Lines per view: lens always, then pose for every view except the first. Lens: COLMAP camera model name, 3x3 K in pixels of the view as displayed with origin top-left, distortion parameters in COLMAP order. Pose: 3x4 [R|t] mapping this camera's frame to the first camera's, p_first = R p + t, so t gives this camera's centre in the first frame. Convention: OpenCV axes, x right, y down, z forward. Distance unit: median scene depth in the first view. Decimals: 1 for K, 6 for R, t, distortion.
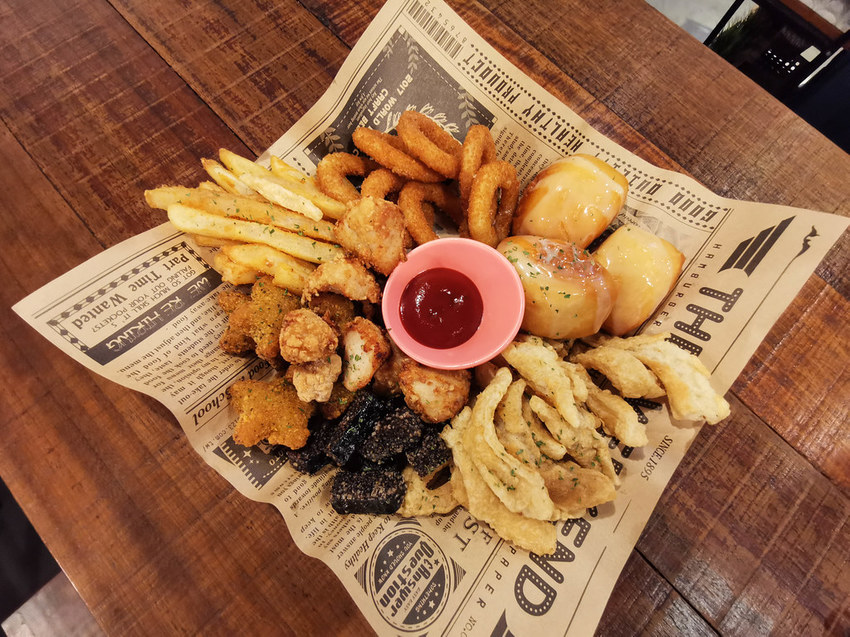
lens RADIAL K [[399.4, 0, 426.8], [0, 399.4, 322.4], [0, 0, 1]] dist [0.002906, -0.000082]
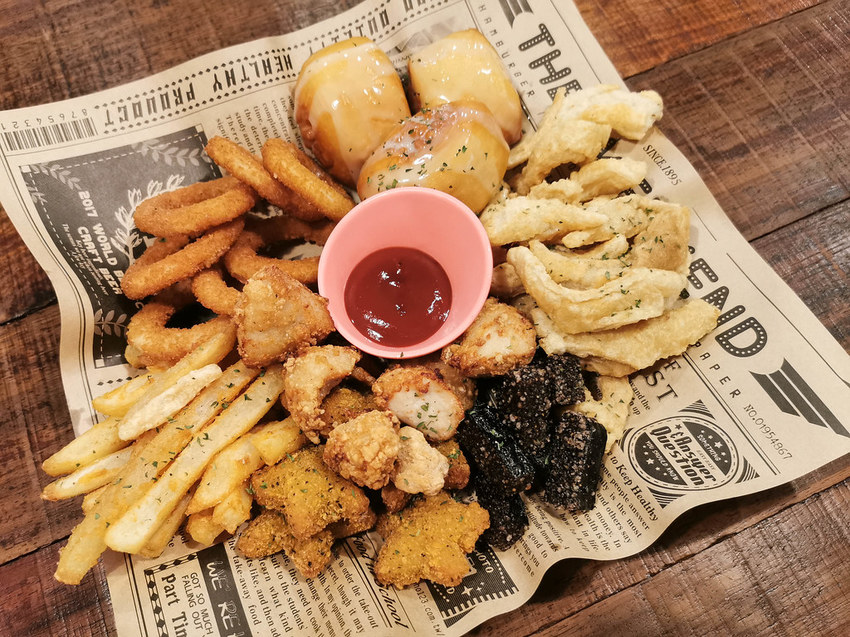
lens RADIAL K [[726.9, 0, 424.0], [0, 726.9, 323.2], [0, 0, 1]] dist [0.005537, -0.001261]
pose [[0.439792, -0.851876, 0.284411, -0.424761], [0.877422, 0.475115, 0.066297, -0.068393], [-0.191605, 0.220392, 0.956407, -0.377096]]
